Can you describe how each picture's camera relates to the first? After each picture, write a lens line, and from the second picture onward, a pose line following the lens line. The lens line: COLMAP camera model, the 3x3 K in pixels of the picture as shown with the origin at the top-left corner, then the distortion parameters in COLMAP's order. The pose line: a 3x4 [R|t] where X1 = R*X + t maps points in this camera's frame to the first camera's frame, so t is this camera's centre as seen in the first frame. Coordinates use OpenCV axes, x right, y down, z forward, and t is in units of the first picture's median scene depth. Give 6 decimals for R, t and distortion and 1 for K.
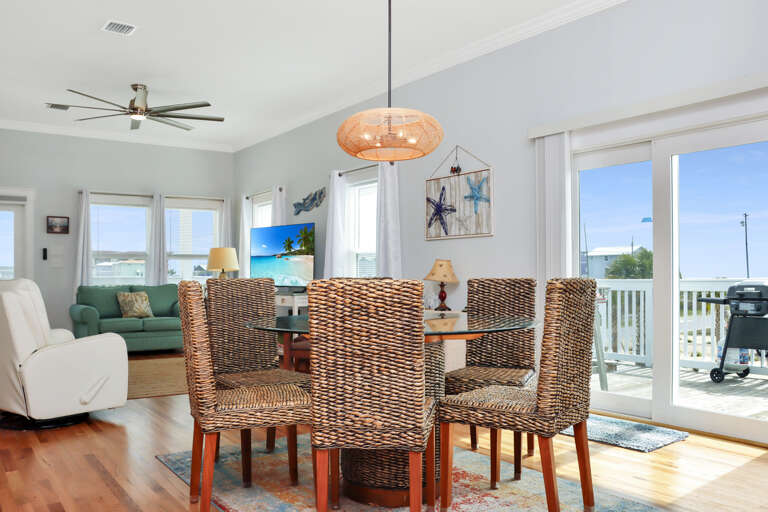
lens RADIAL K [[666.7, 0, 379.0], [0, 666.7, 267.8], [0, 0, 1]] dist [-0.139199, 0.105674]
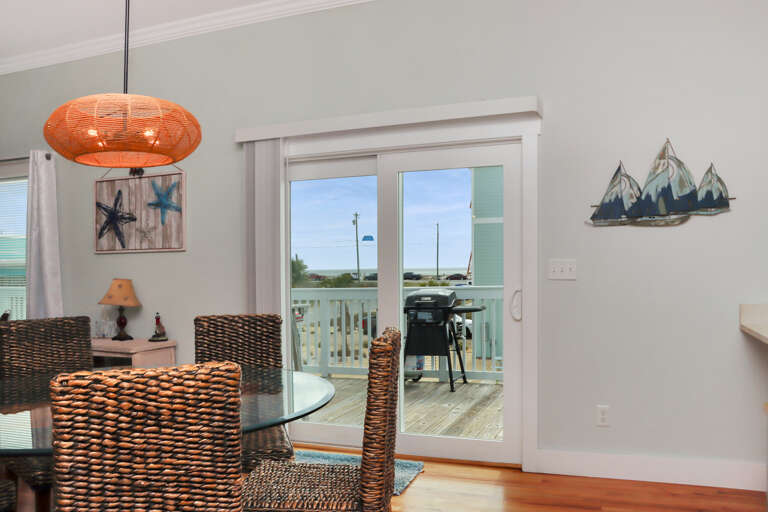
lens RADIAL K [[666.7, 0, 392.1], [0, 666.7, 254.8], [0, 0, 1]] dist [-0.139199, 0.105674]
pose [[0.840968, -0.003186, 0.541075, -0.094957], [0.010418, 0.999893, -0.010304, -0.047020], [-0.540985, 0.014303, 0.840911, 0.205699]]
